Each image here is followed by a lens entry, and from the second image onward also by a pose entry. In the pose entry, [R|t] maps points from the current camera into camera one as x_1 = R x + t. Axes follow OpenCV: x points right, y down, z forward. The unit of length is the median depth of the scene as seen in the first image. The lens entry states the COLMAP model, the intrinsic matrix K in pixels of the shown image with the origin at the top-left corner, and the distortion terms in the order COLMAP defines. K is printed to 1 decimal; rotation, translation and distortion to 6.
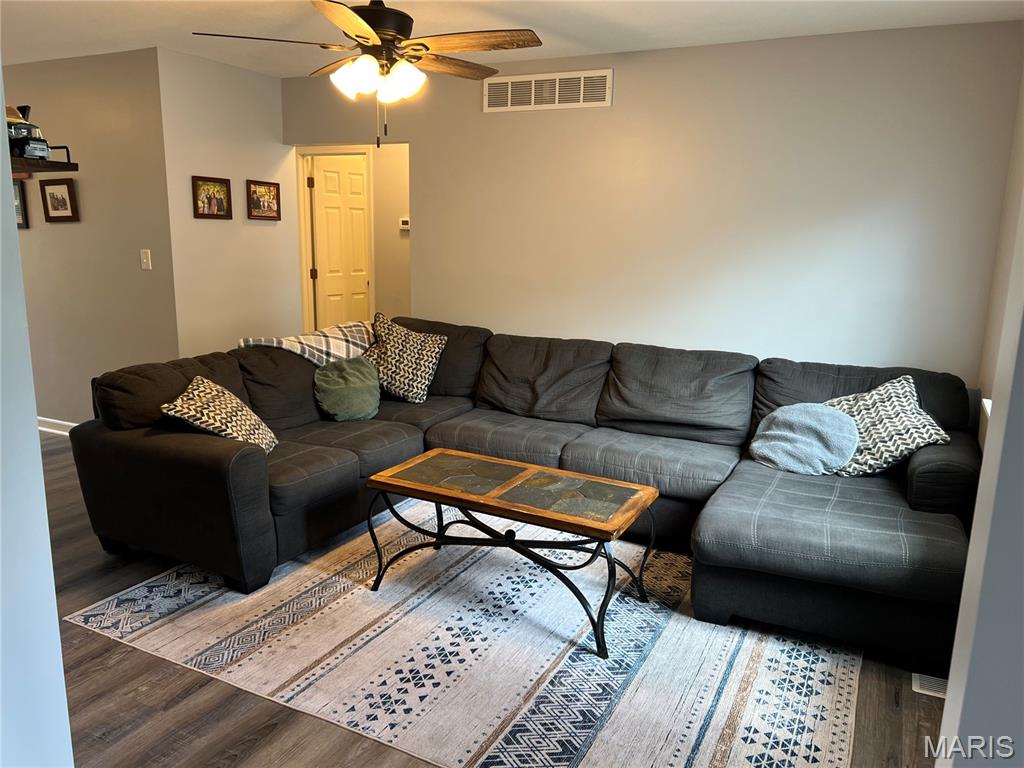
lens RADIAL K [[774.2, 0, 493.0], [0, 774.2, 382.3], [0, 0, 1]] dist [0.081696, -0.109010]
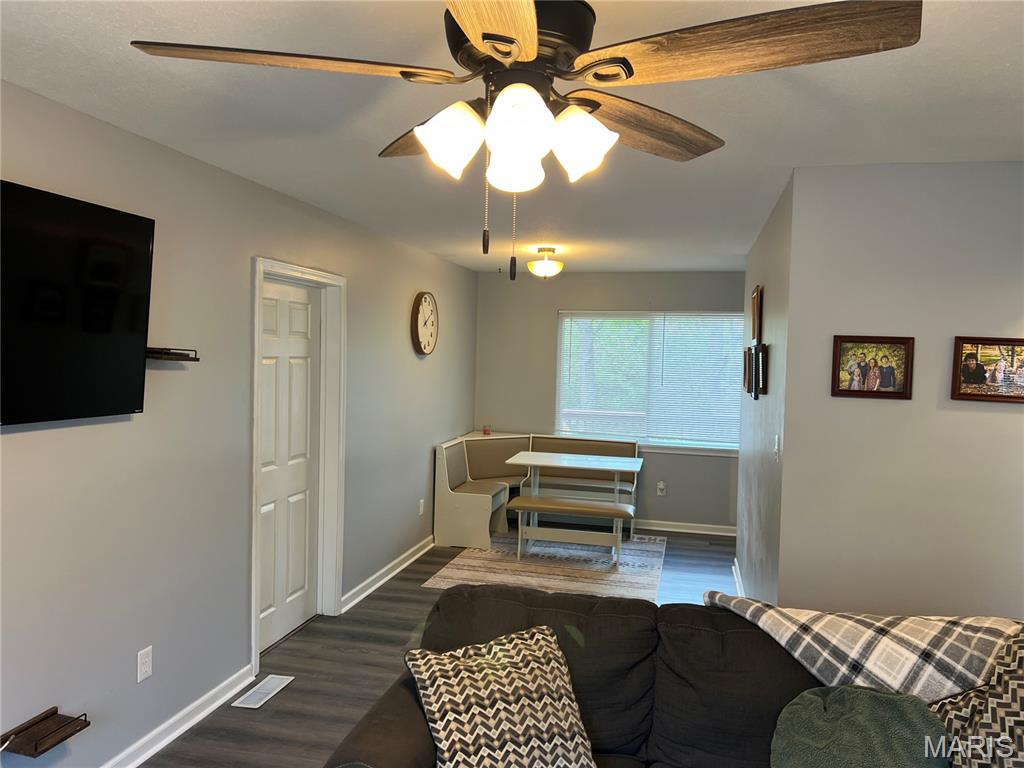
lens RADIAL K [[774.2, 0, 493.0], [0, 774.2, 382.3], [0, 0, 1]] dist [0.081696, -0.109010]
pose [[0.224097, 0.024055, -0.974270, 0.253792], [-0.210775, 0.977231, -0.024354, -0.171174], [0.951501, 0.210809, 0.224065, 0.678077]]
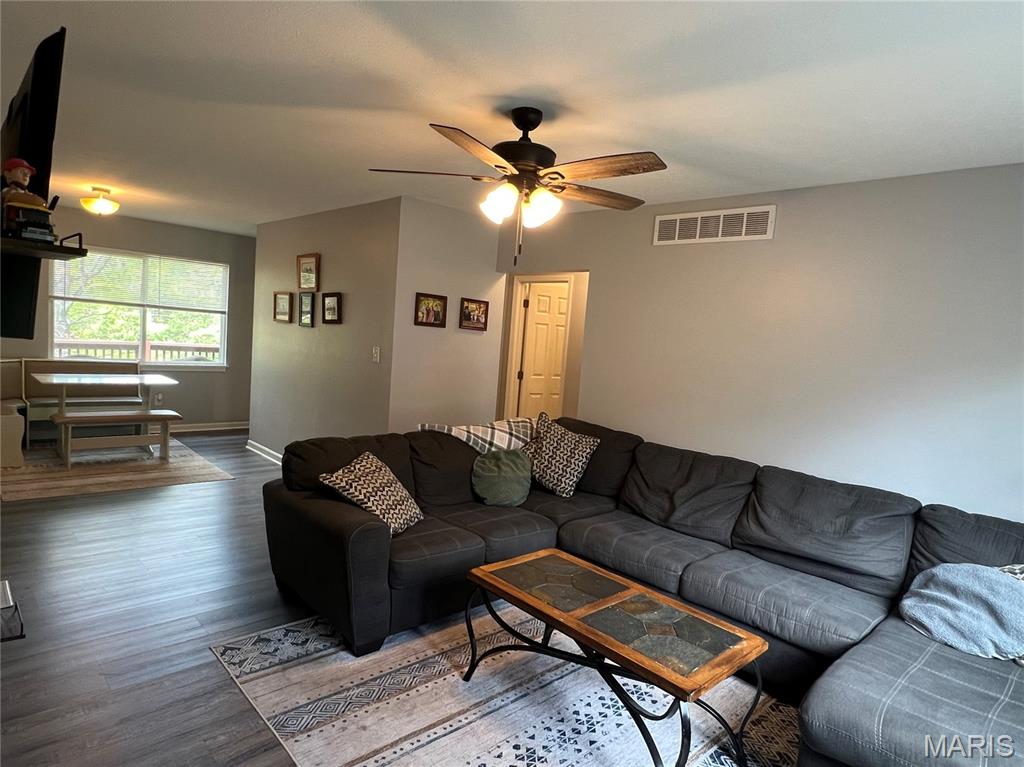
lens RADIAL K [[600.0, 0, 510.7], [0, 600.0, 388.7], [0, 0, 1]] dist [-0.001331, 0.002073]
pose [[0.944397, 0.083213, -0.318103, 0.100108], [-0.121494, 0.987293, -0.102429, -0.032576], [0.305537, 0.135381, 0.942507, 0.174980]]
